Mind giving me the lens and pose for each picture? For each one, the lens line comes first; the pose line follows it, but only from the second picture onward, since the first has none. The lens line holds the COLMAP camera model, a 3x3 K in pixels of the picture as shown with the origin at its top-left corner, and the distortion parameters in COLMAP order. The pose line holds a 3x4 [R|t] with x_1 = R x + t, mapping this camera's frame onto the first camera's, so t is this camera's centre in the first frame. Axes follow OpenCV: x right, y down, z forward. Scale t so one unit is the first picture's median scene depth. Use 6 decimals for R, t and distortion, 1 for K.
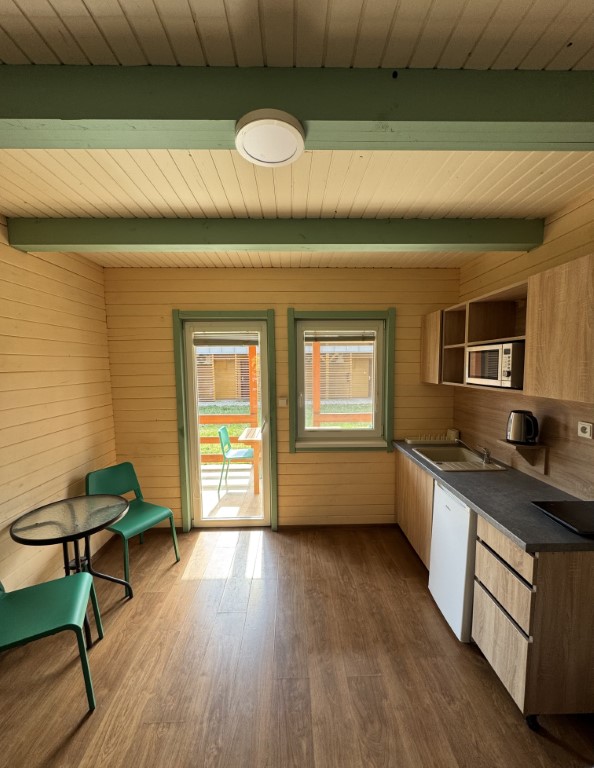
lens RADIAL K [[313.3, 0, 297.1], [0, 313.3, 394.9], [0, 0, 1]] dist [-0.002728, 0.000234]
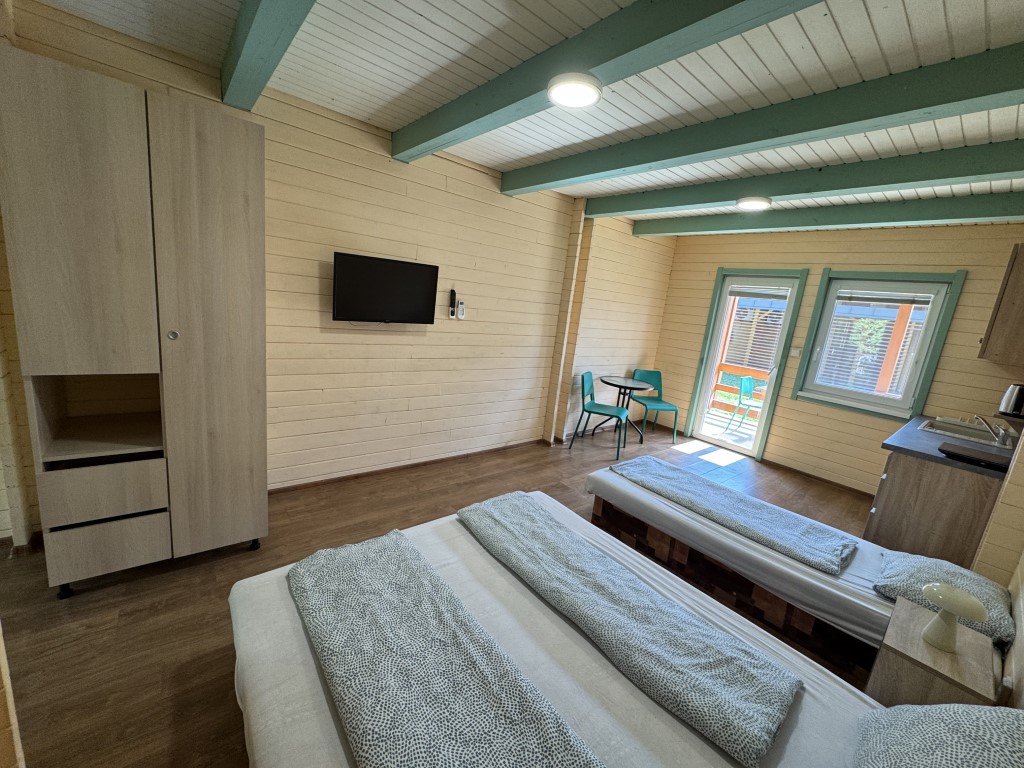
lens RADIAL K [[408.2, 0, 512.0], [0, 408.2, 384.0], [0, 0, 1]] dist [-0.003446, 0.000614]
pose [[0.616891, 0.235682, -0.750932, 0.455117], [-0.190503, 0.970454, 0.148082, 0.111496], [0.763645, 0.051704, 0.643562, -0.716925]]
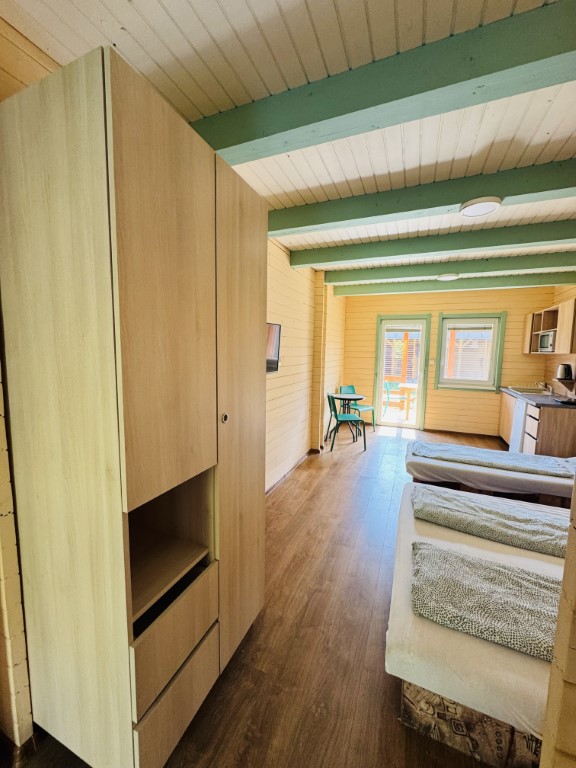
lens RADIAL K [[306.2, 0, 288.0], [0, 306.2, 384.0], [0, 0, 1]] dist [-0.003446, 0.000614]
pose [[0.914476, 0.070112, -0.398521, -0.098172], [-0.065145, 0.997537, 0.026010, 0.166296], [0.399363, 0.002176, 0.916791, -1.060084]]
